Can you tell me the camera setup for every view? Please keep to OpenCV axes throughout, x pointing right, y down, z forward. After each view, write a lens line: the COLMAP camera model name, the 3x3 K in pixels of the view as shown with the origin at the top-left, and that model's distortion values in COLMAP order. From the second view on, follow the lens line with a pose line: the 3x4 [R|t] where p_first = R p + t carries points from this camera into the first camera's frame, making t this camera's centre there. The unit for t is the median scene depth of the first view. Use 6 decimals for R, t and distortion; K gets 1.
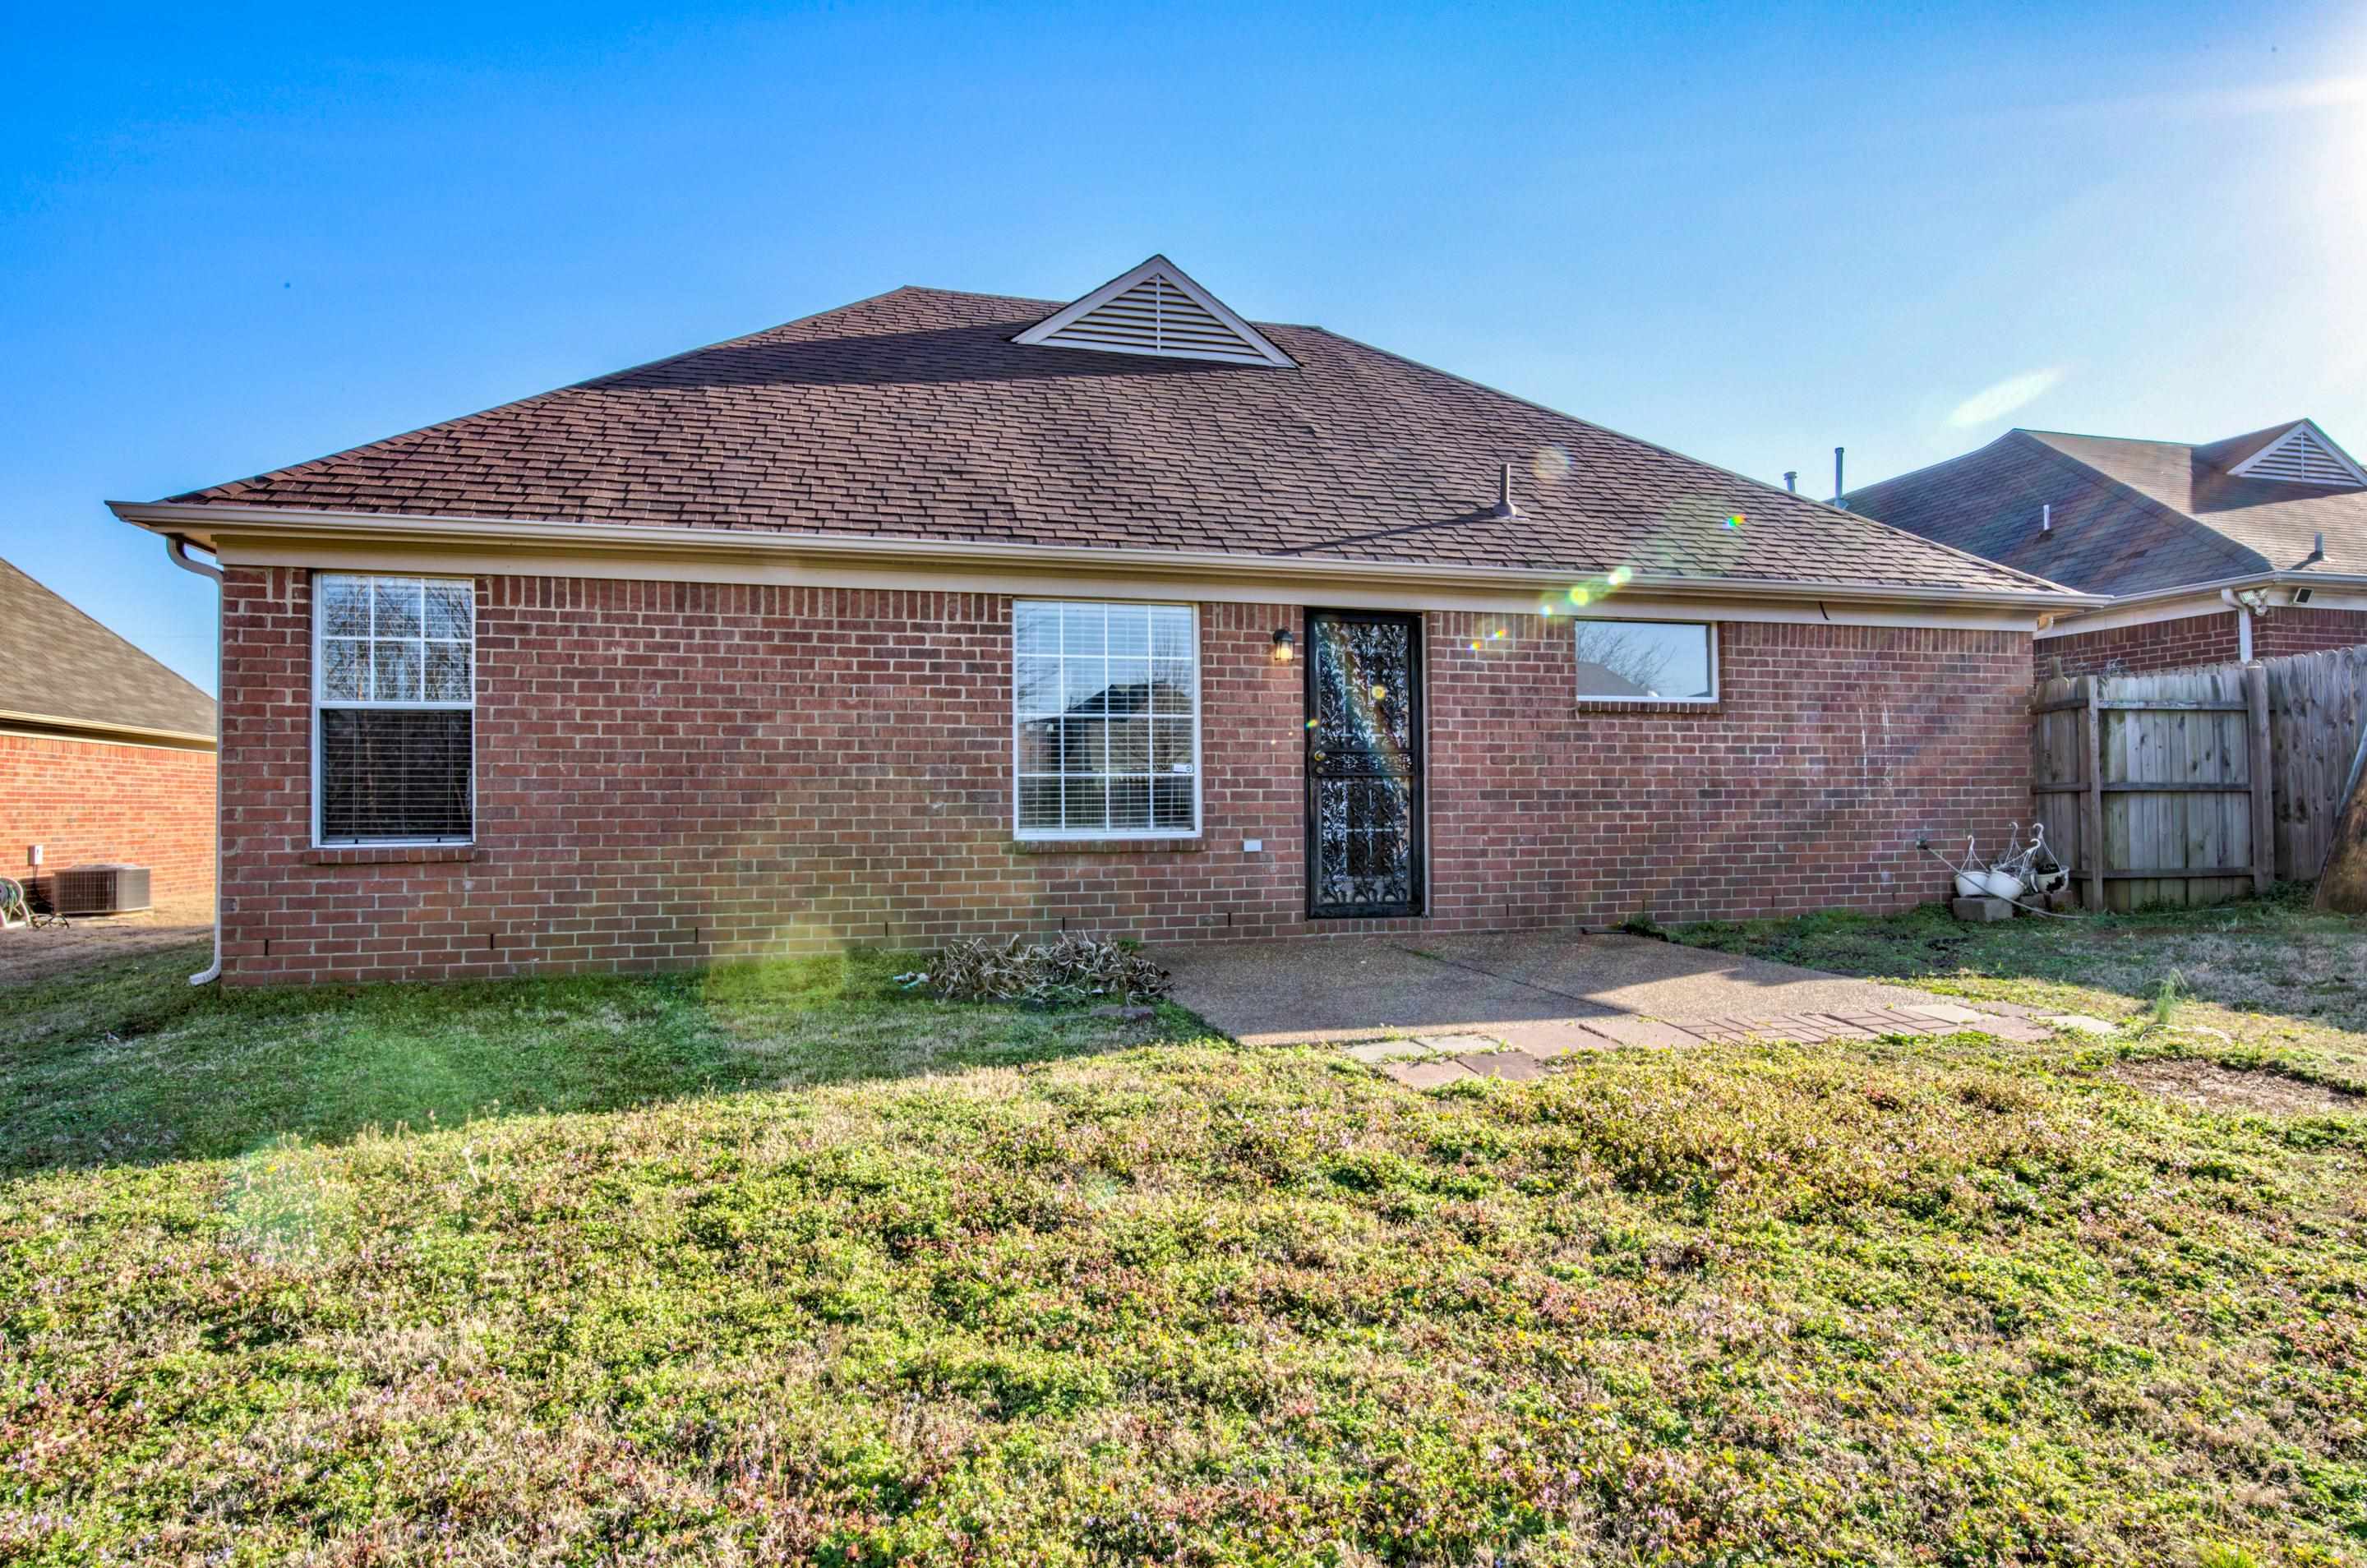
lens RADIAL K [[1250.2, 0, 1183.5], [0, 1250.2, 784.0], [0, 0, 1]] dist [-0.001655, 0.000114]
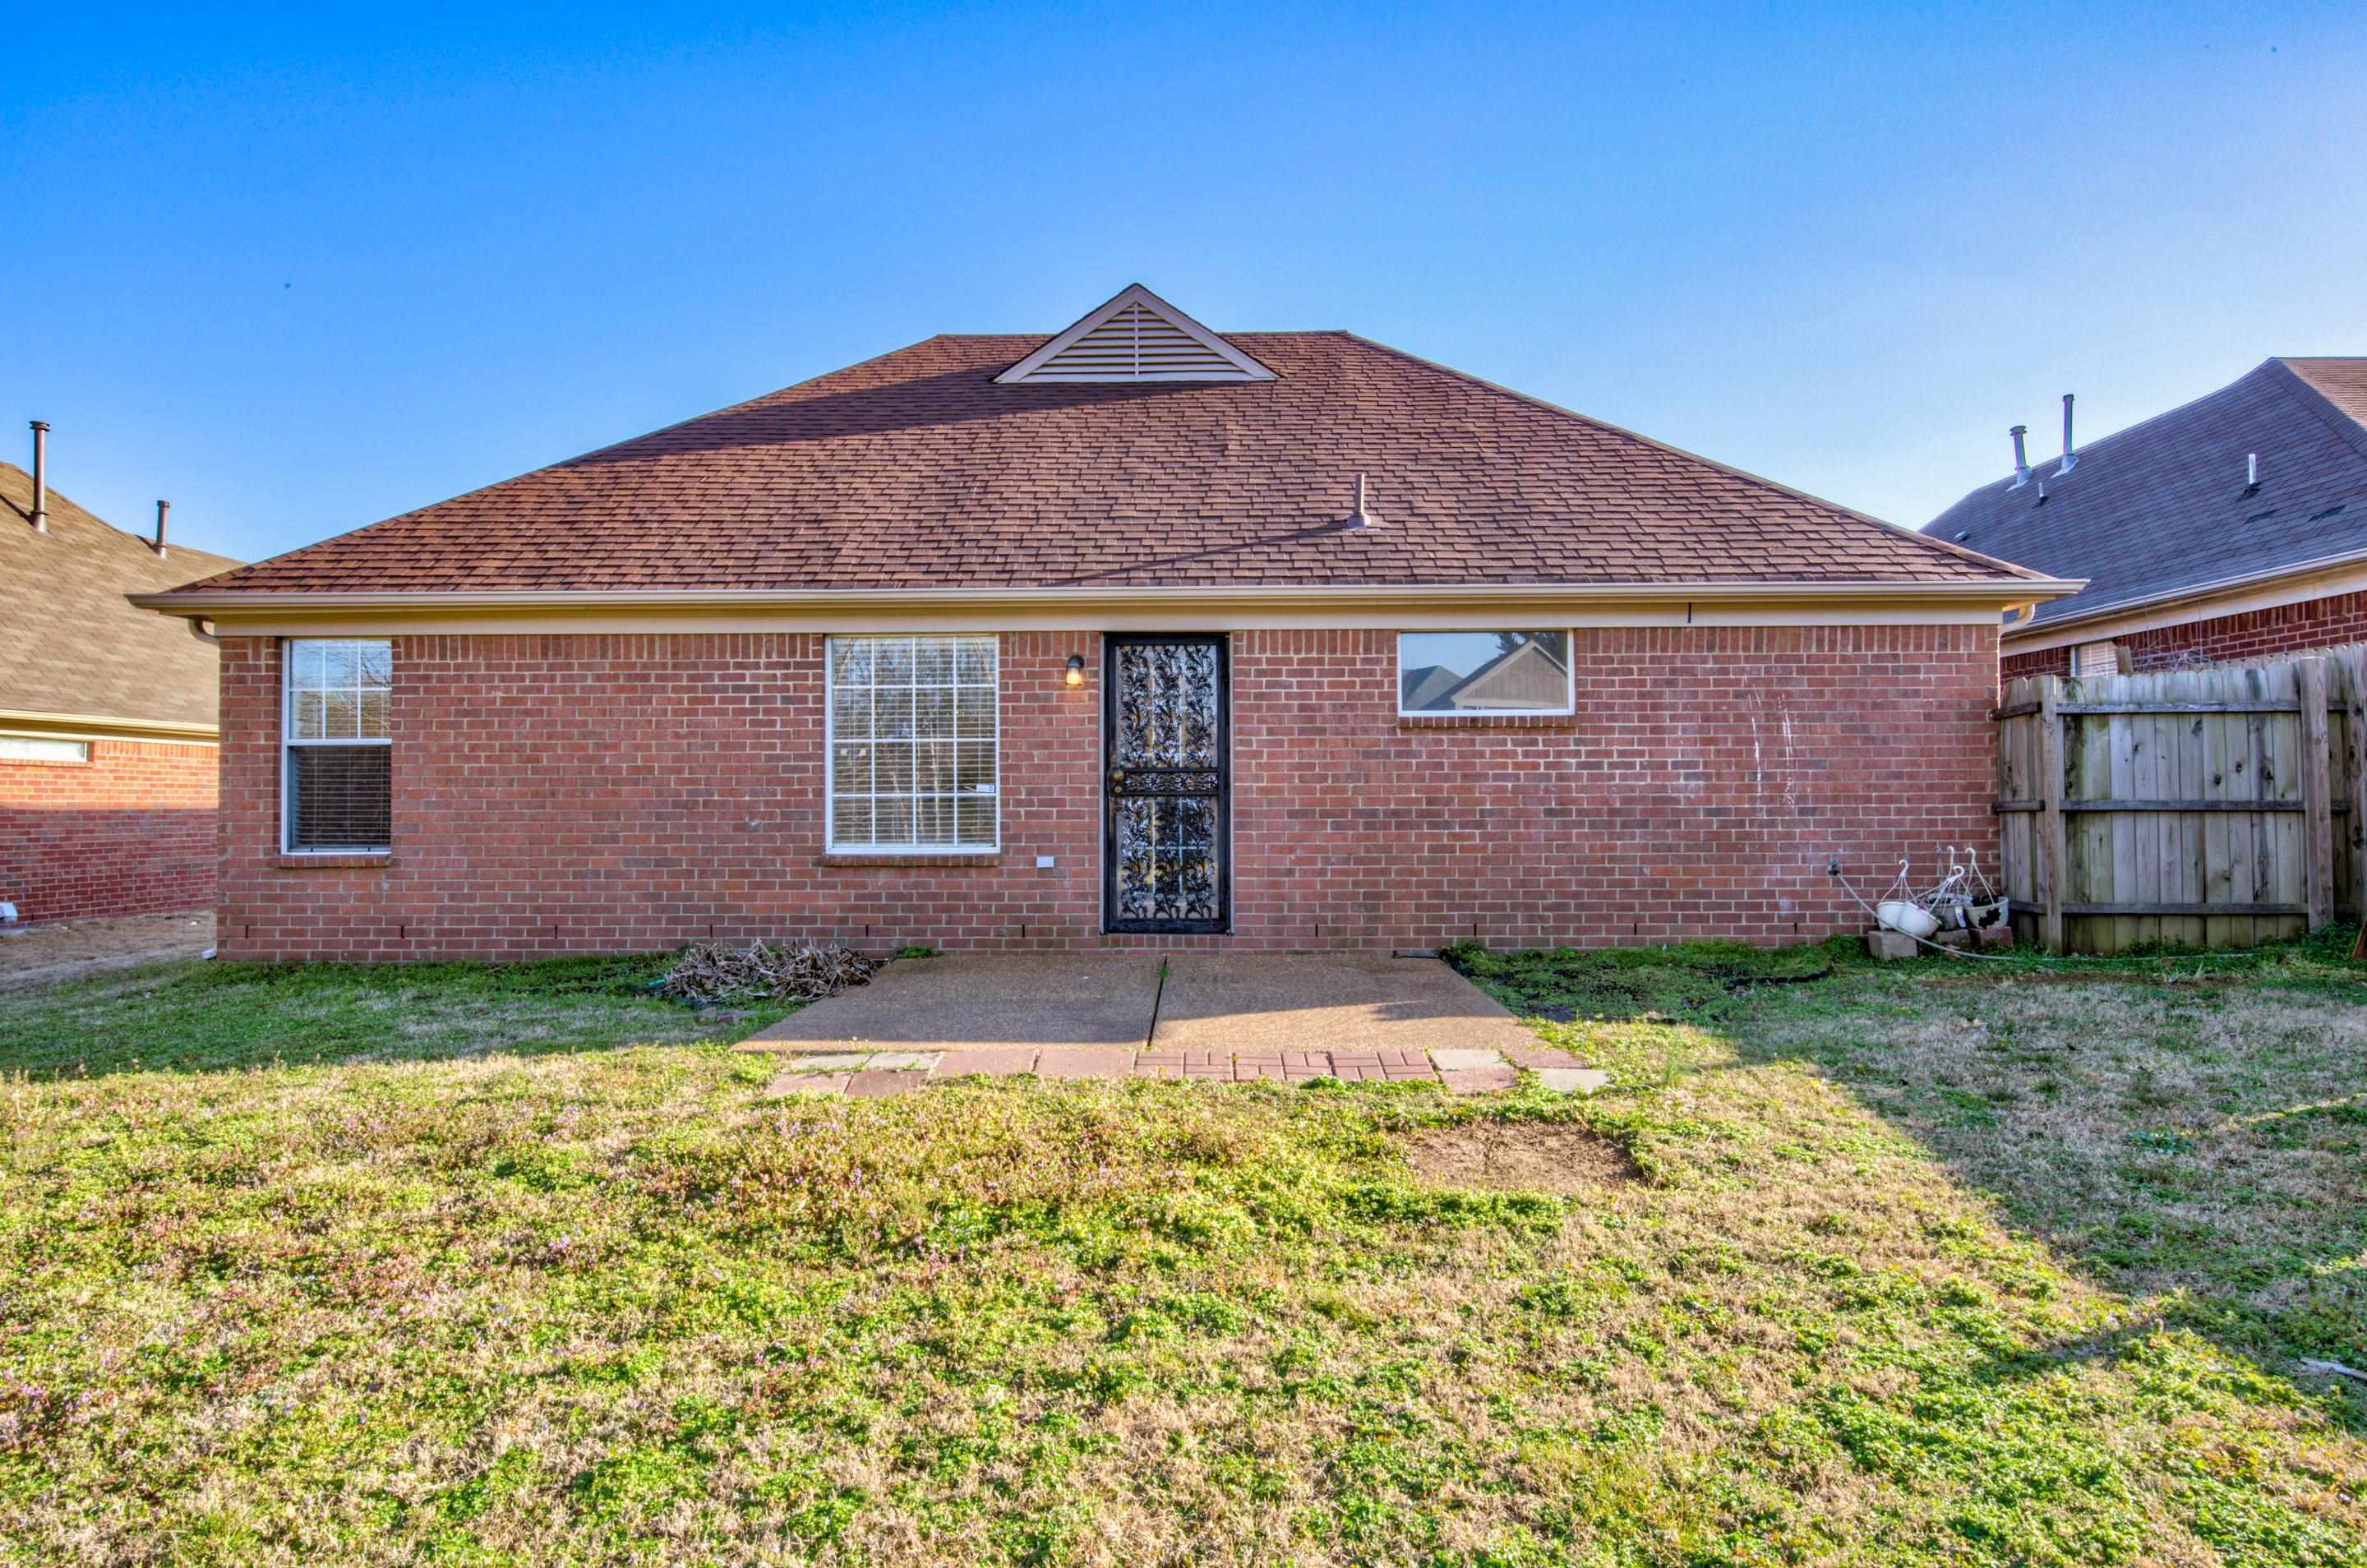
lens RADIAL K [[1250.2, 0, 1183.5], [0, 1250.2, 784.0], [0, 0, 1]] dist [-0.001655, 0.000114]
pose [[0.961192, -0.001308, -0.275876, 0.445061], [0.002743, 0.999985, 0.004816, -0.020493], [0.275865, -0.005385, 0.961181, 0.020443]]
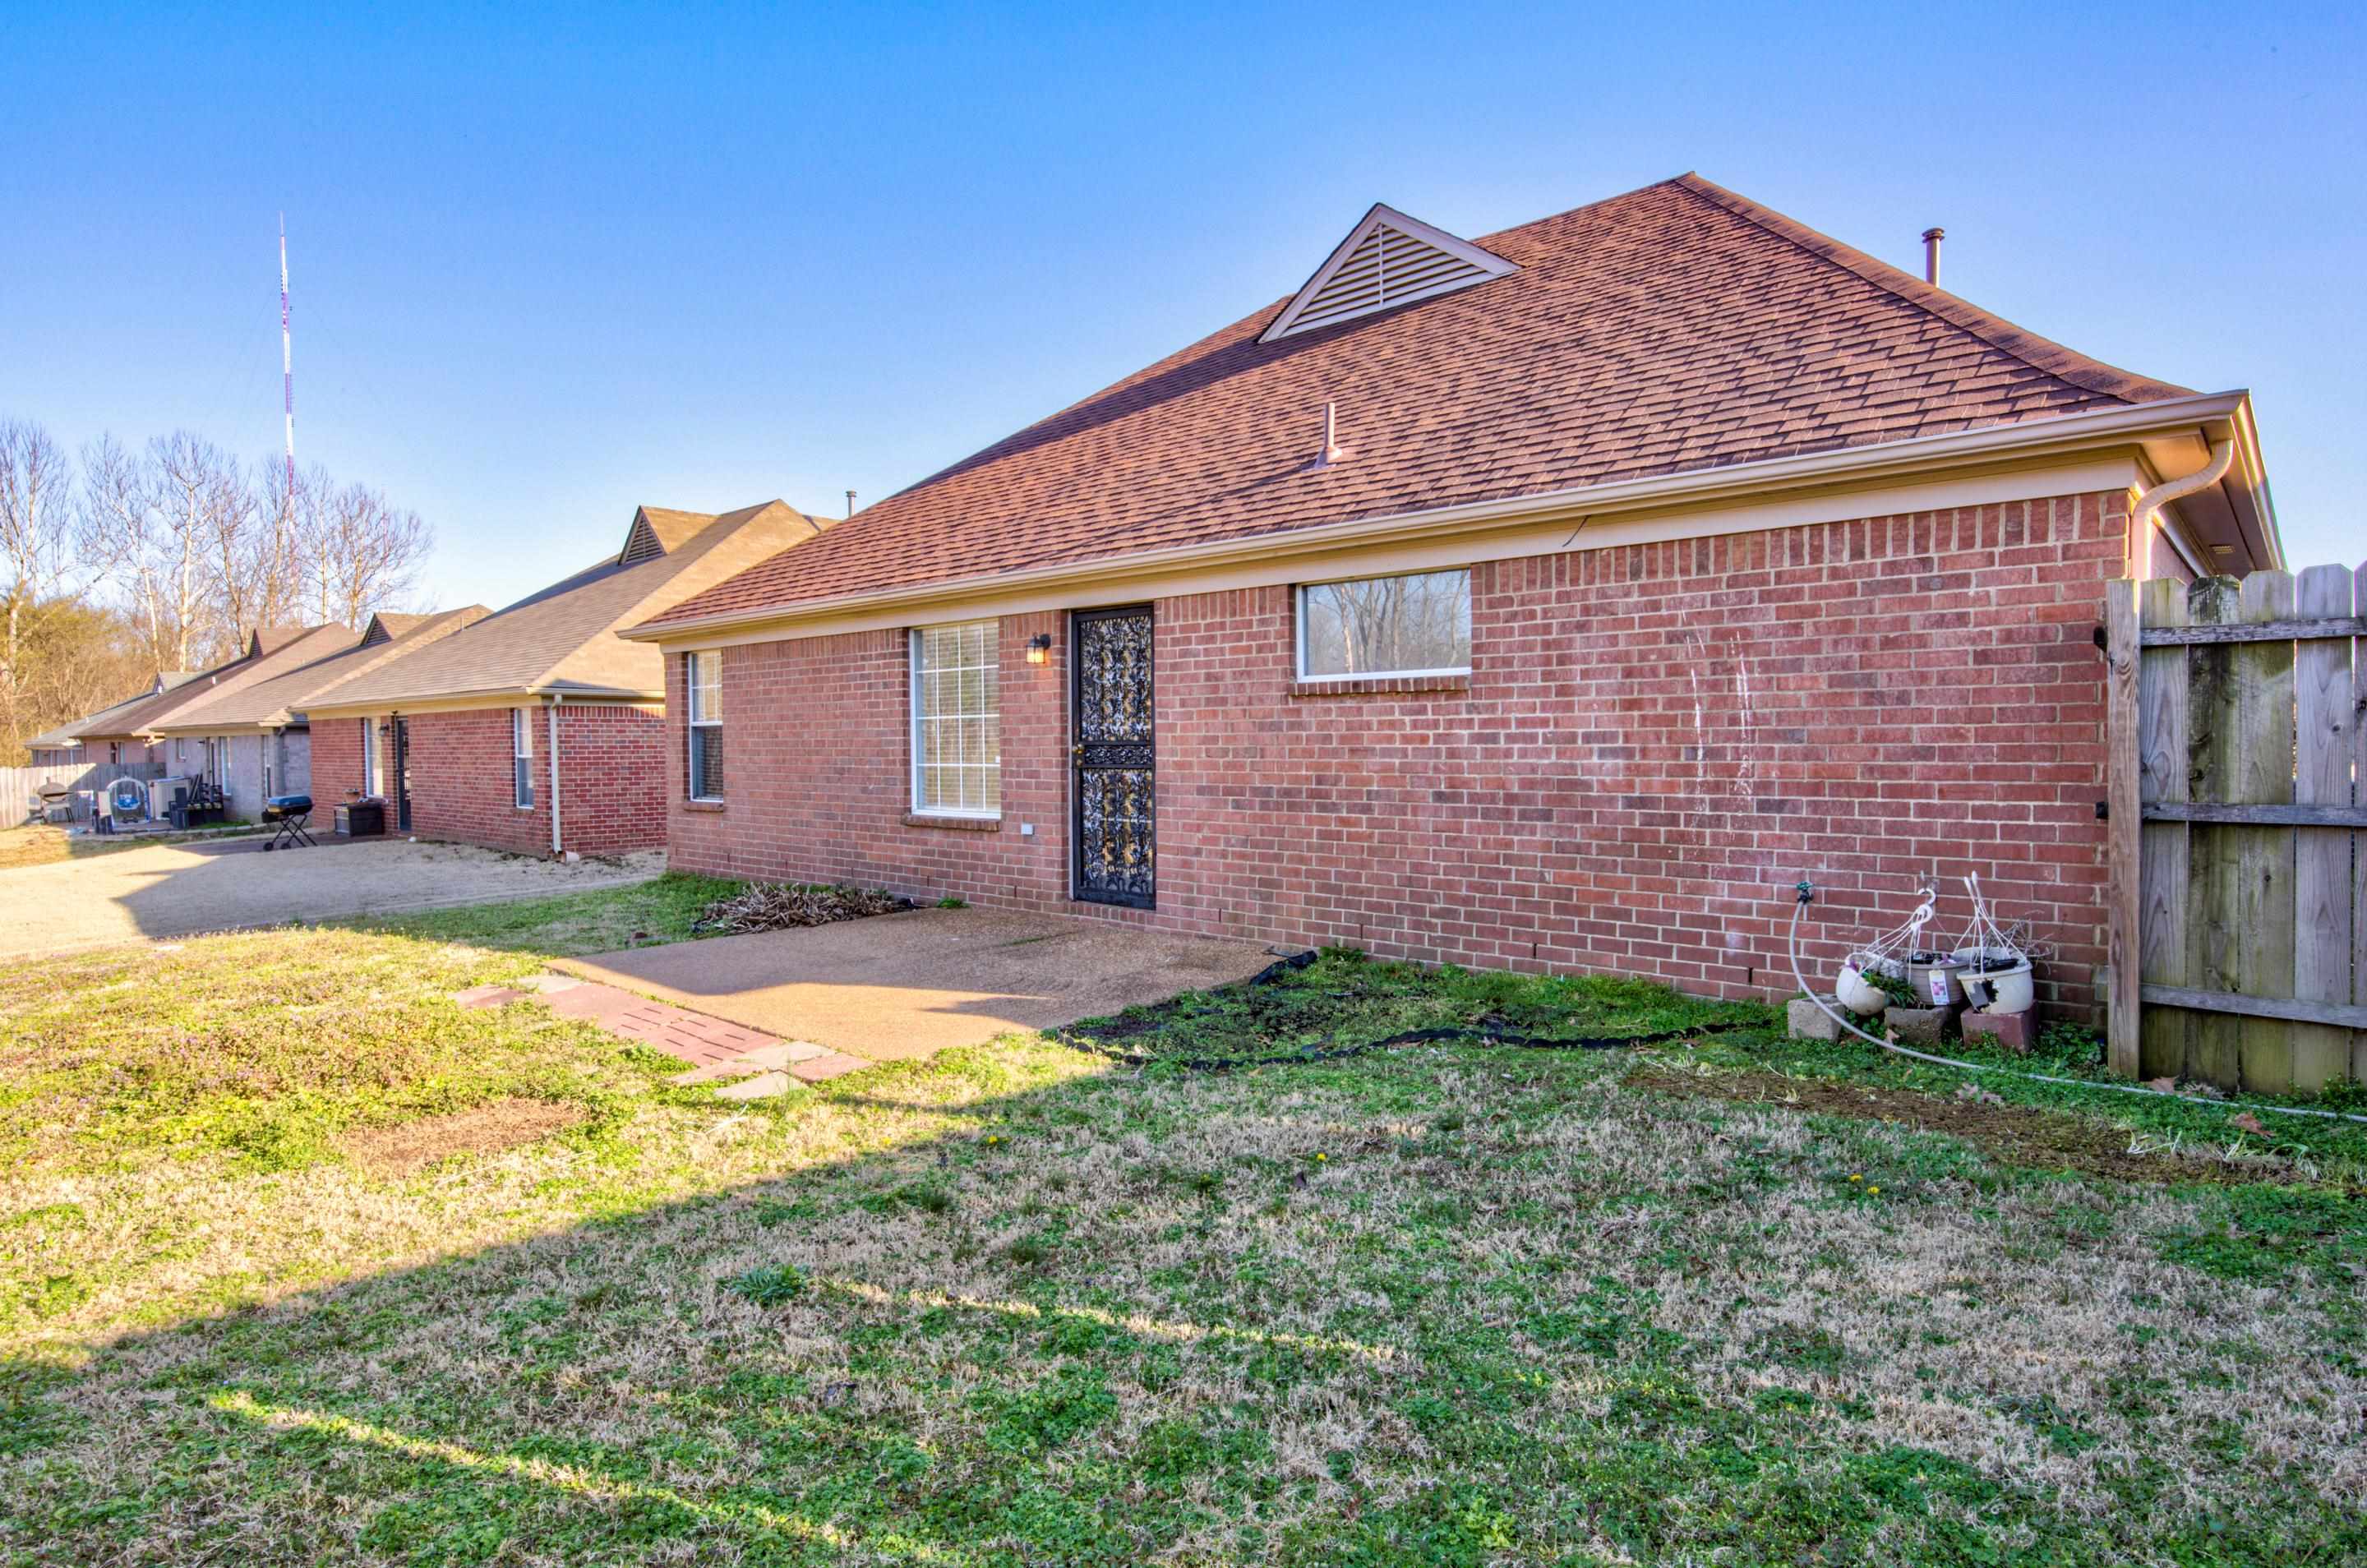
lens RADIAL K [[1250.2, 0, 1183.5], [0, 1250.2, 784.0], [0, 0, 1]] dist [-0.001655, 0.000114]
pose [[0.543382, 0.031503, -0.838894, 1.051029], [0.018753, 0.998591, 0.049646, -0.043924], [0.839276, -0.042708, 0.542026, 0.495144]]
